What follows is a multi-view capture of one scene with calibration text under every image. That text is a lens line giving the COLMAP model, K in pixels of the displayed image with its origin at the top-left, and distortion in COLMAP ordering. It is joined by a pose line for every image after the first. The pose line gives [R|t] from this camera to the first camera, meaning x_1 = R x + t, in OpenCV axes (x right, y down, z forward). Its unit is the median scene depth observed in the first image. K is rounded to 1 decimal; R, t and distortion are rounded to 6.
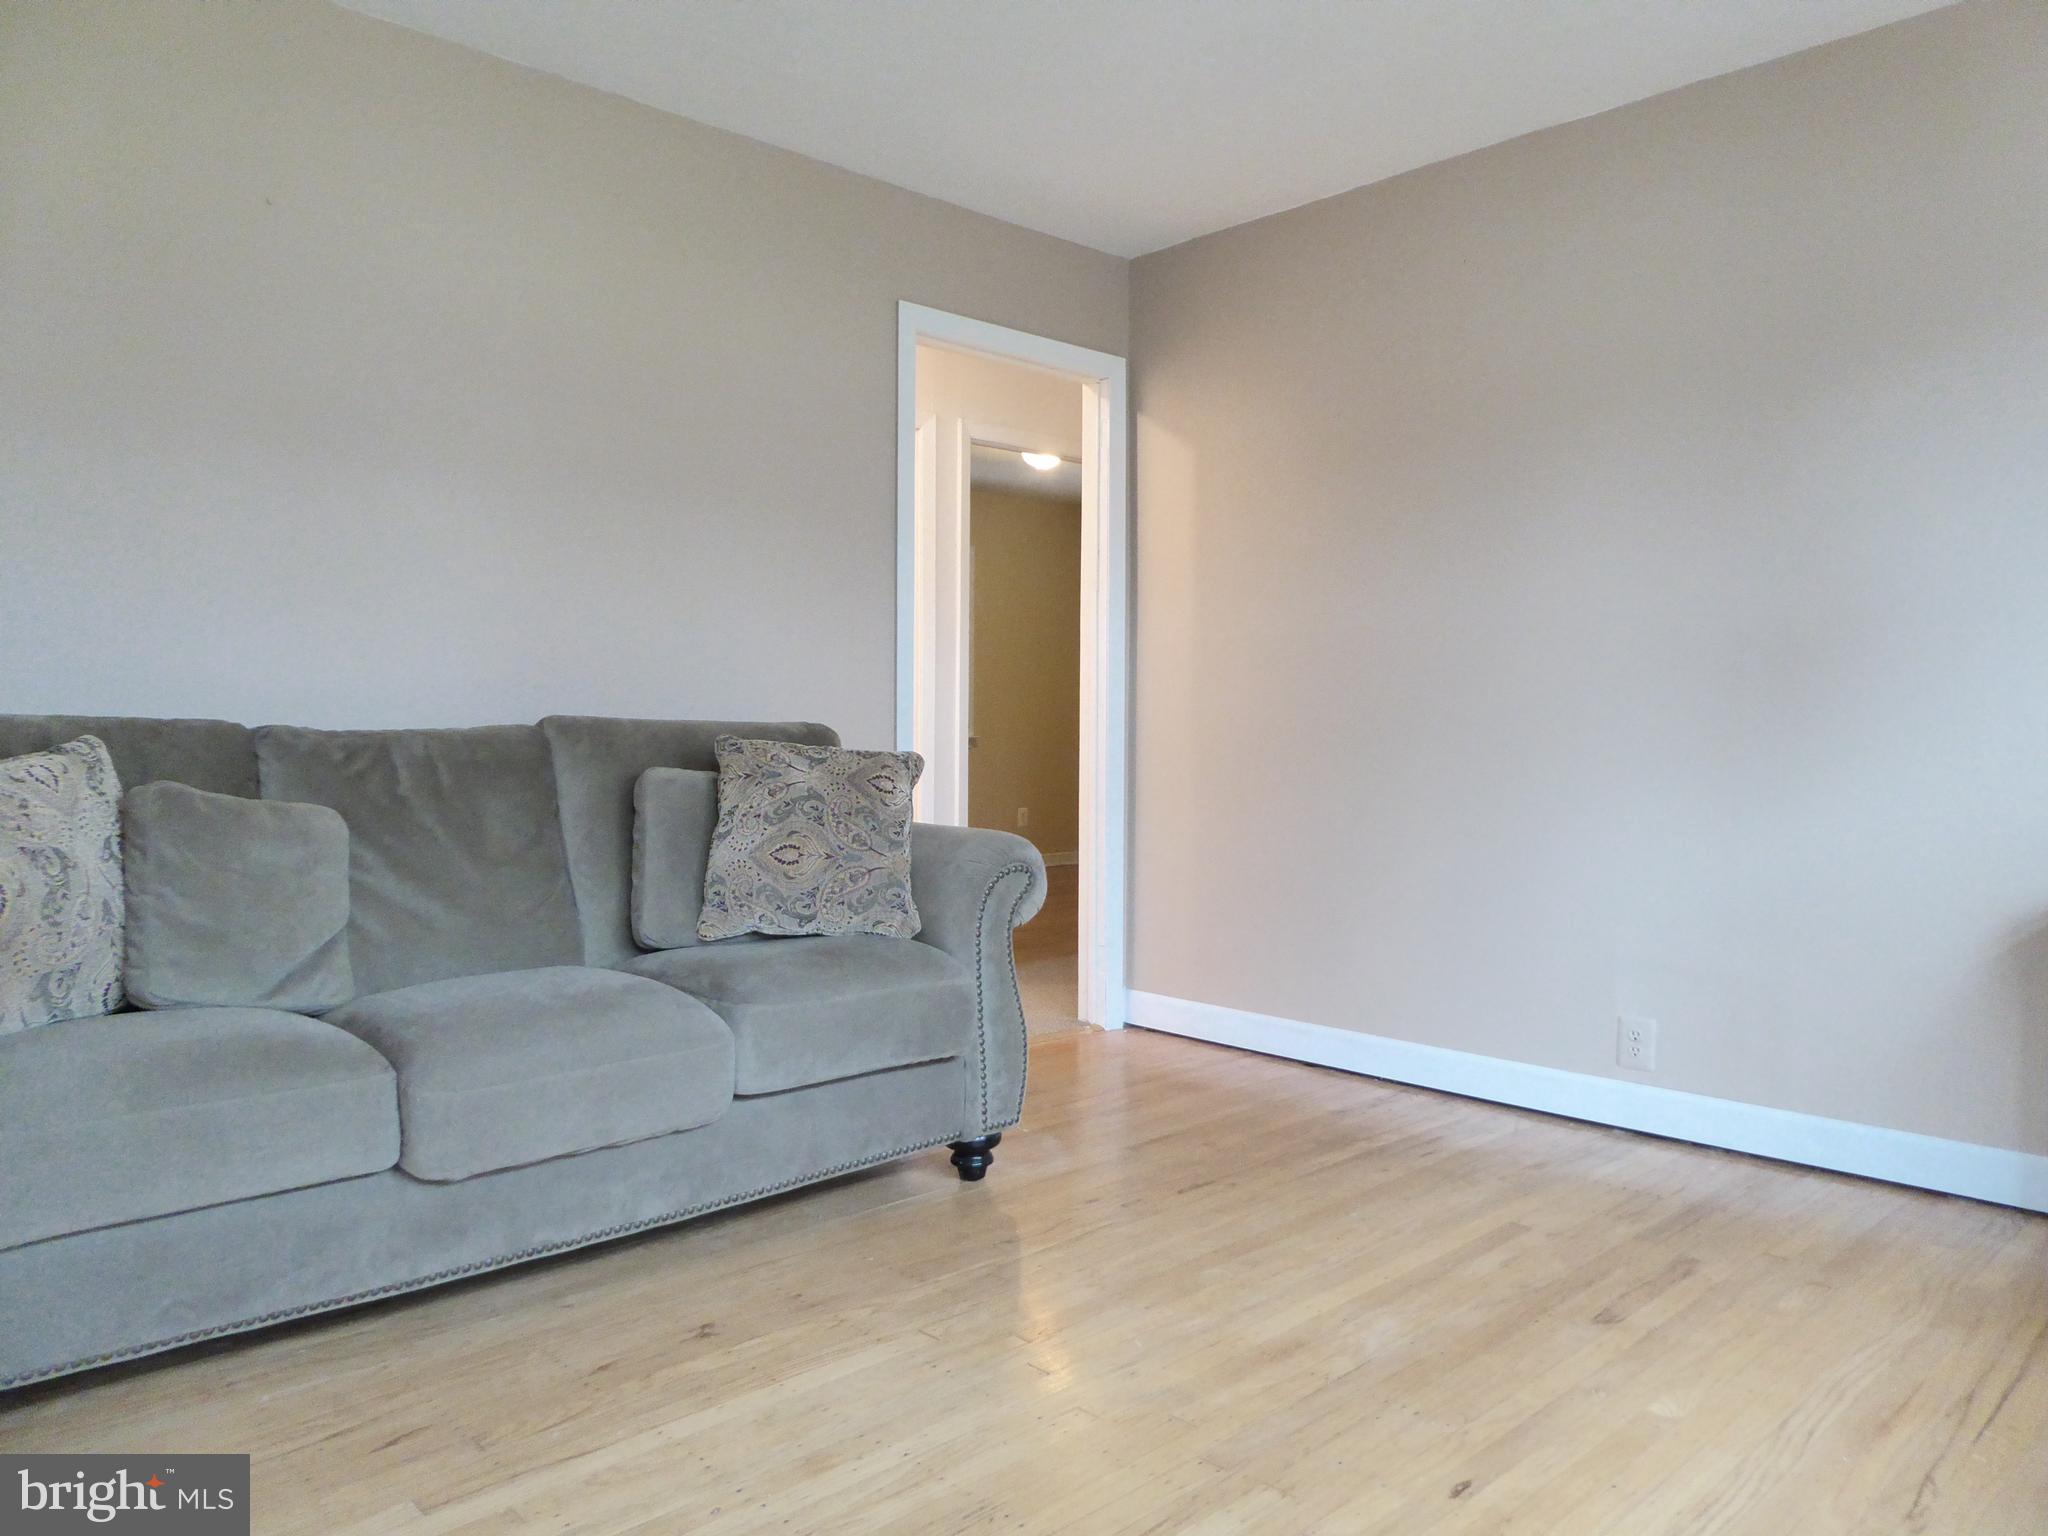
lens RADIAL K [[1433.4, 0, 1030.9], [0, 1433.4, 768.6], [0, 0, 1]] dist [-0.052917, 0.020198]
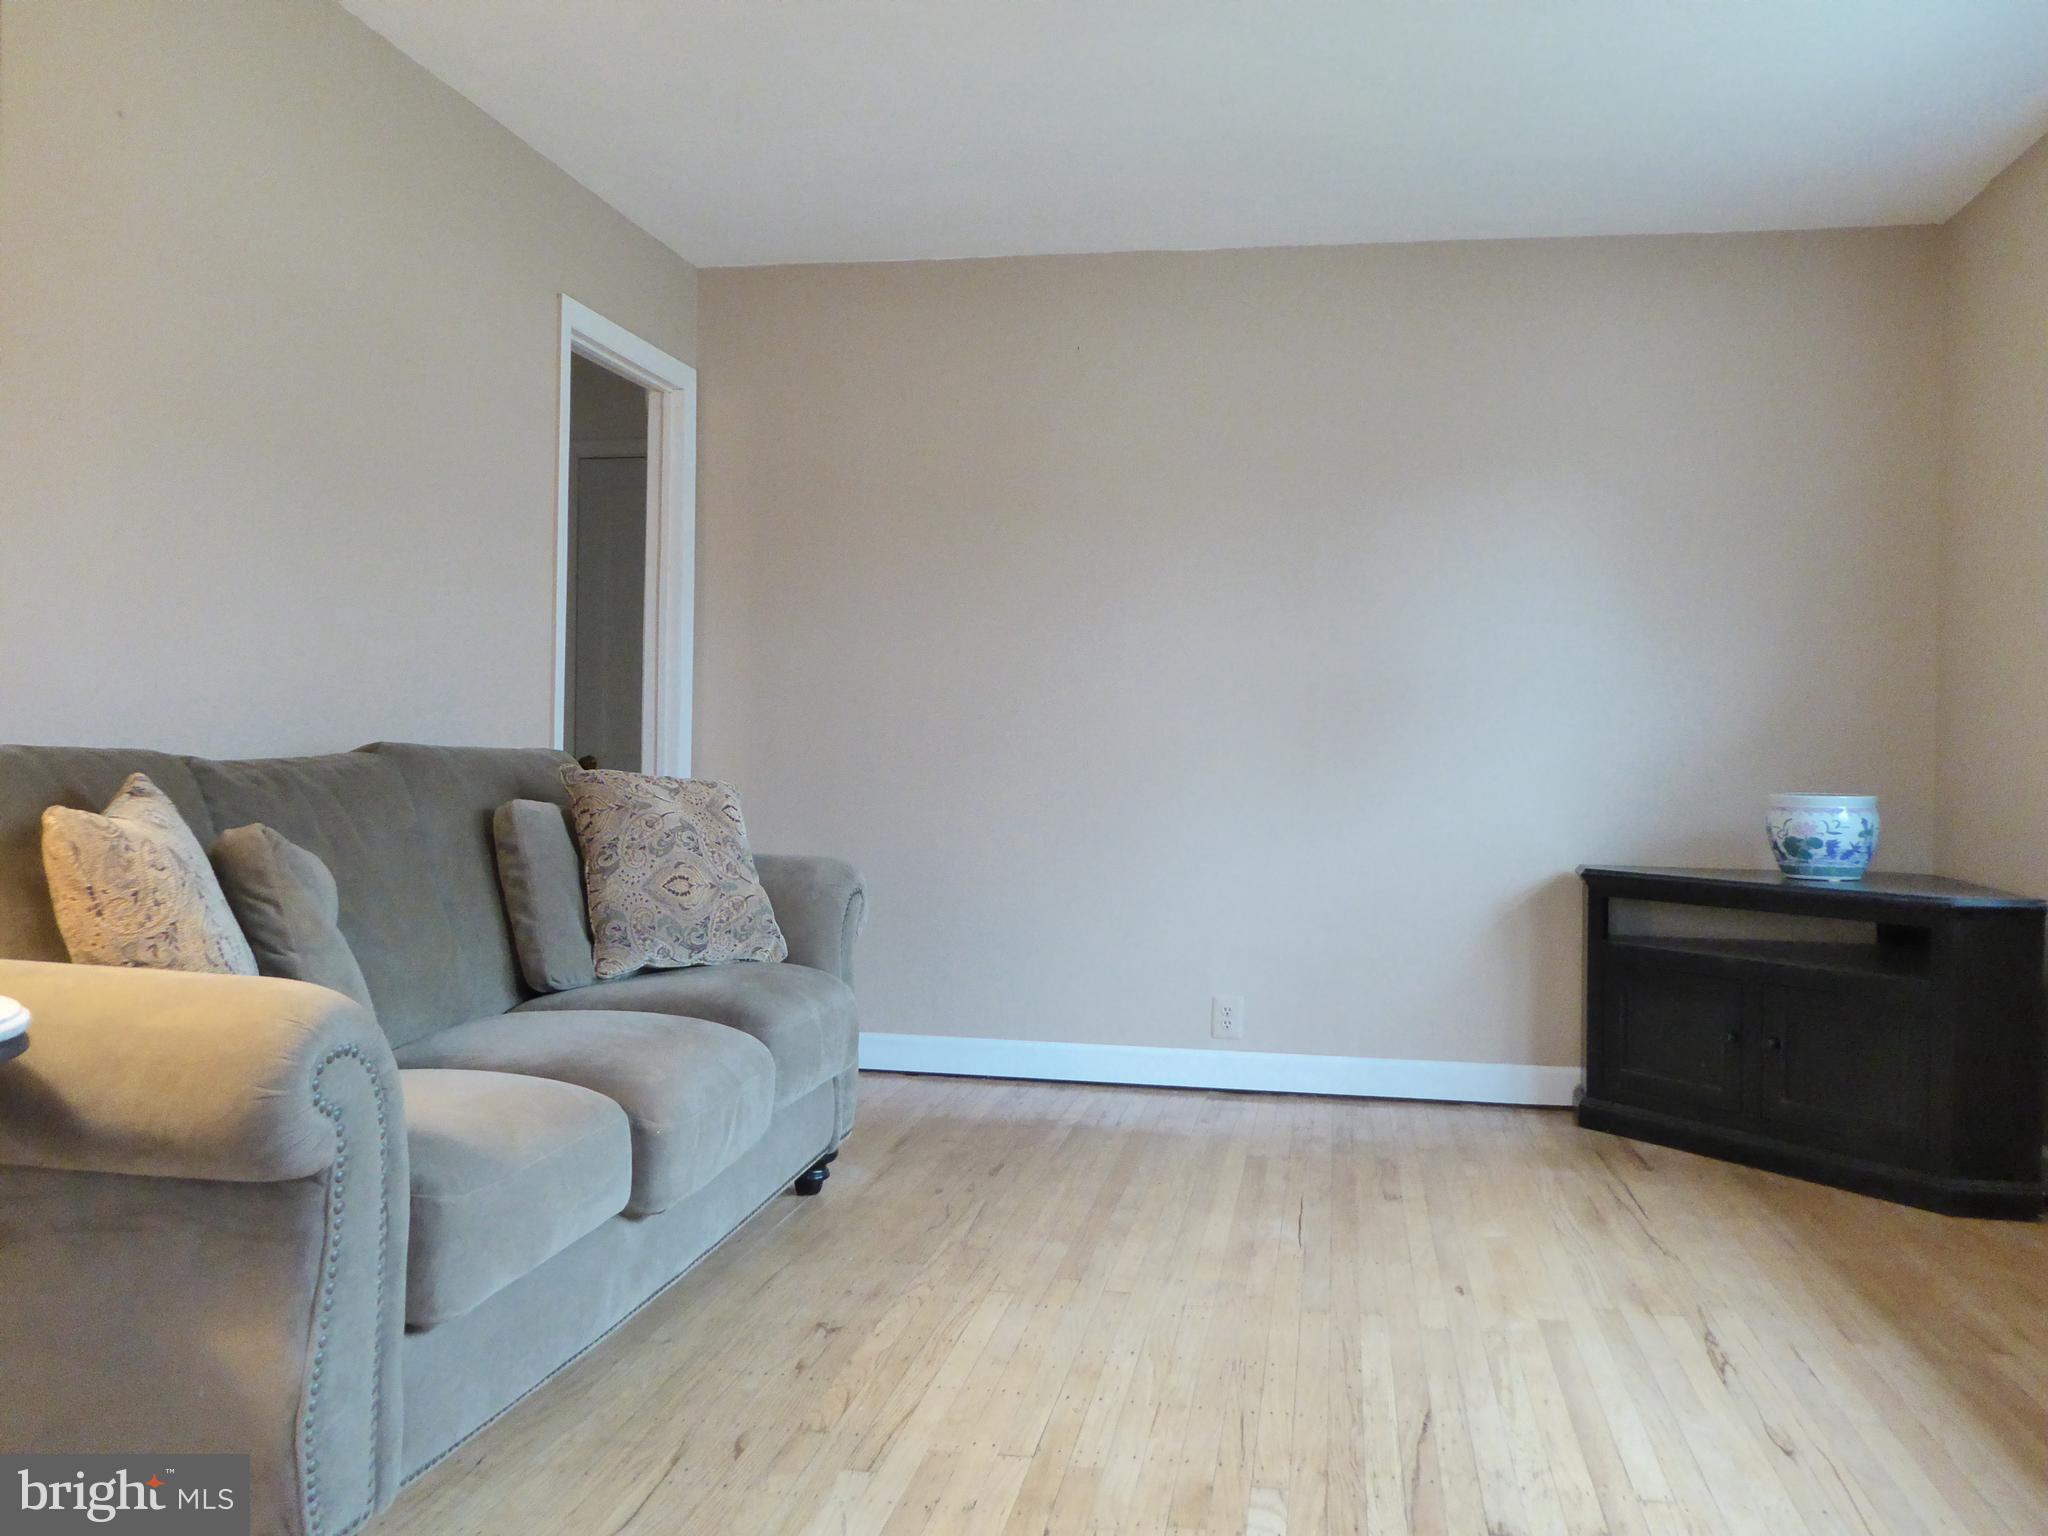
lens RADIAL K [[1725.4, 0, 1031.6], [0, 1725.4, 762.2], [0, 0, 1]] dist [-0.001771, 0.001980]
pose [[0.805077, 0.002724, 0.593164, -0.685975], [0.005430, 0.999914, -0.011962, -0.010021], [-0.593145, 0.012851, 0.804993, -0.110988]]
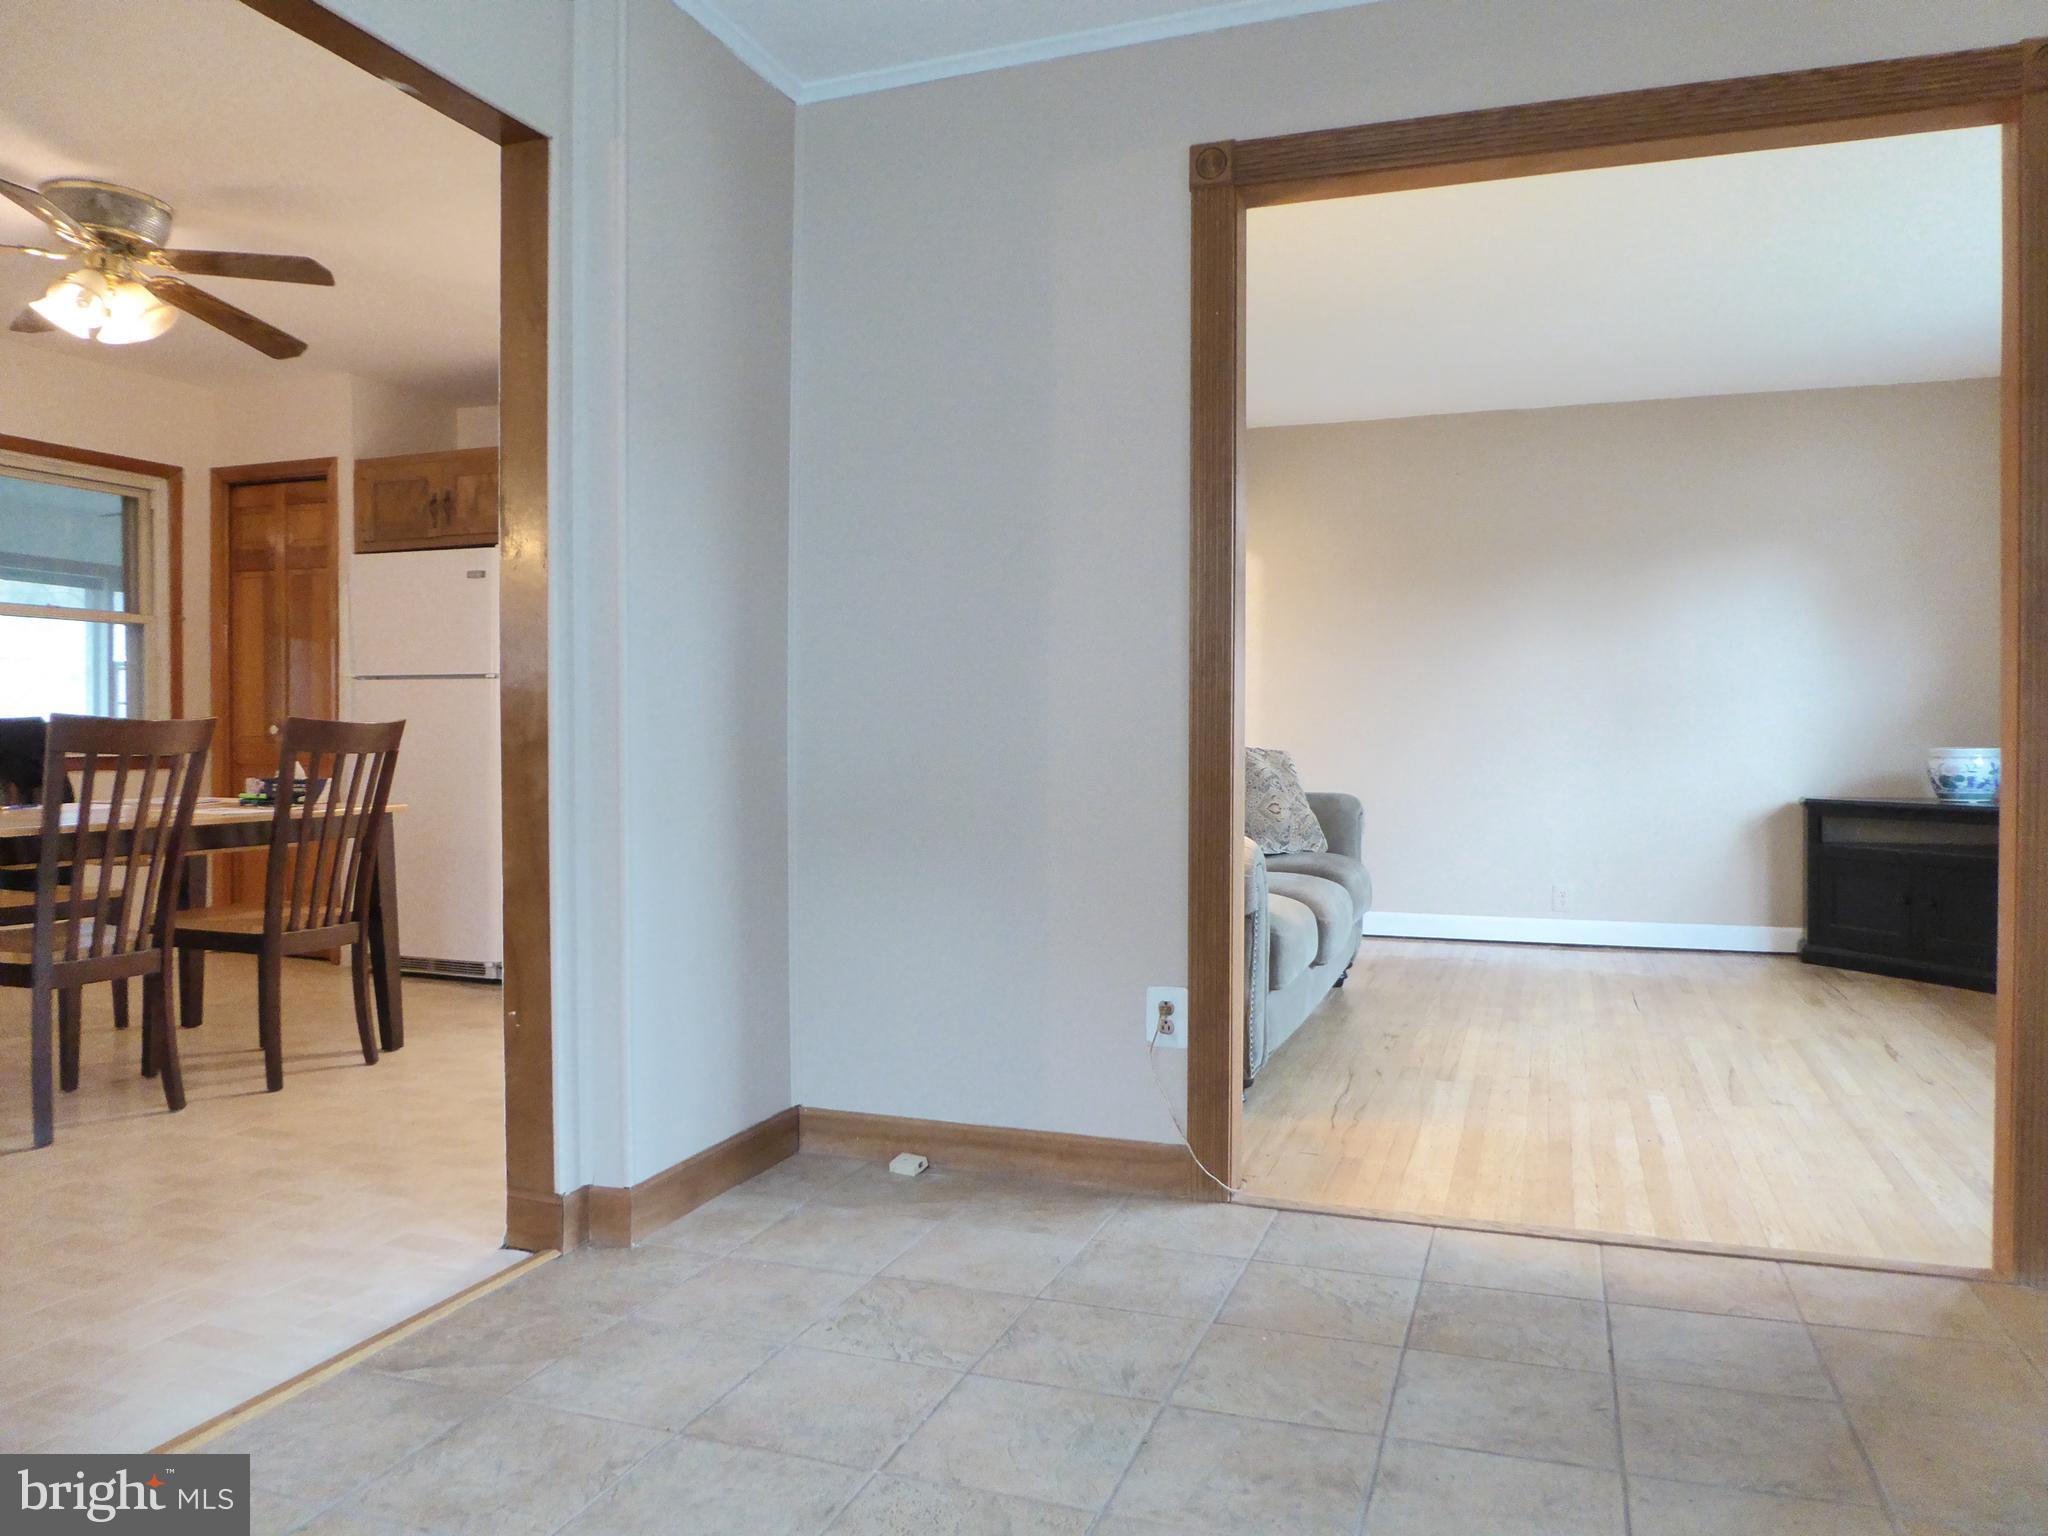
lens RADIAL K [[1433.4, 0, 1031.7], [0, 1433.4, 770.1], [0, 0, 1]] dist [-0.052917, 0.020198]
pose [[0.896947, -0.021052, 0.441636, -1.232311], [0.022160, 0.999751, 0.002649, 0.000692], [-0.441582, 0.007410, 0.897190, -0.468825]]
